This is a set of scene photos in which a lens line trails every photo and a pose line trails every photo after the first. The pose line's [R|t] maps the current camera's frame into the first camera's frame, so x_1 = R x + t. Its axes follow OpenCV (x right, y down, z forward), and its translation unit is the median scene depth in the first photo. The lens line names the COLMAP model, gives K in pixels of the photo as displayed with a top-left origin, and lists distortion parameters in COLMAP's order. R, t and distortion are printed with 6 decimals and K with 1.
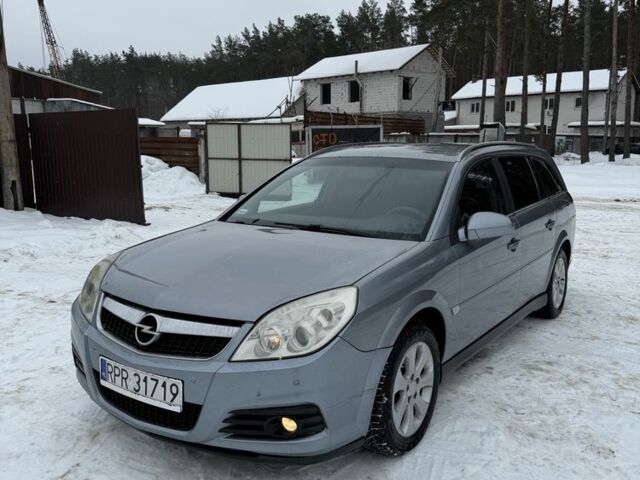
lens RADIAL K [[595.6, 0, 322.0], [0, 595.6, 236.8], [0, 0, 1]] dist [0.176402, -0.330955]
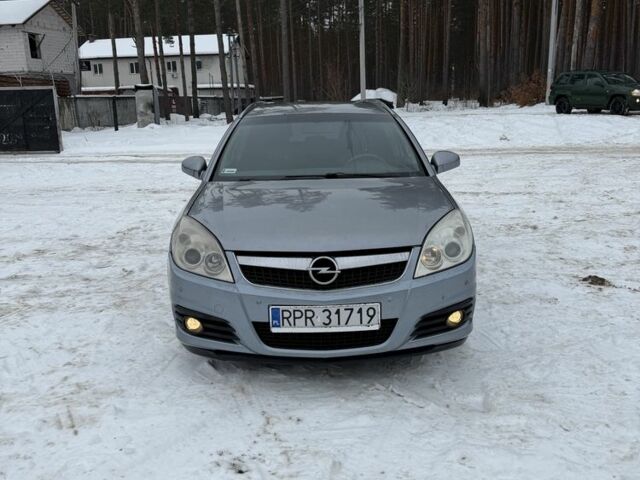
lens RADIAL K [[595.6, 0, 322.0], [0, 595.6, 236.8], [0, 0, 1]] dist [0.176402, -0.330955]
pose [[0.819533, -0.150407, 0.552941, -0.942384], [0.117294, 0.988538, 0.095049, -0.016142], [-0.560899, -0.013039, 0.827781, 0.085930]]
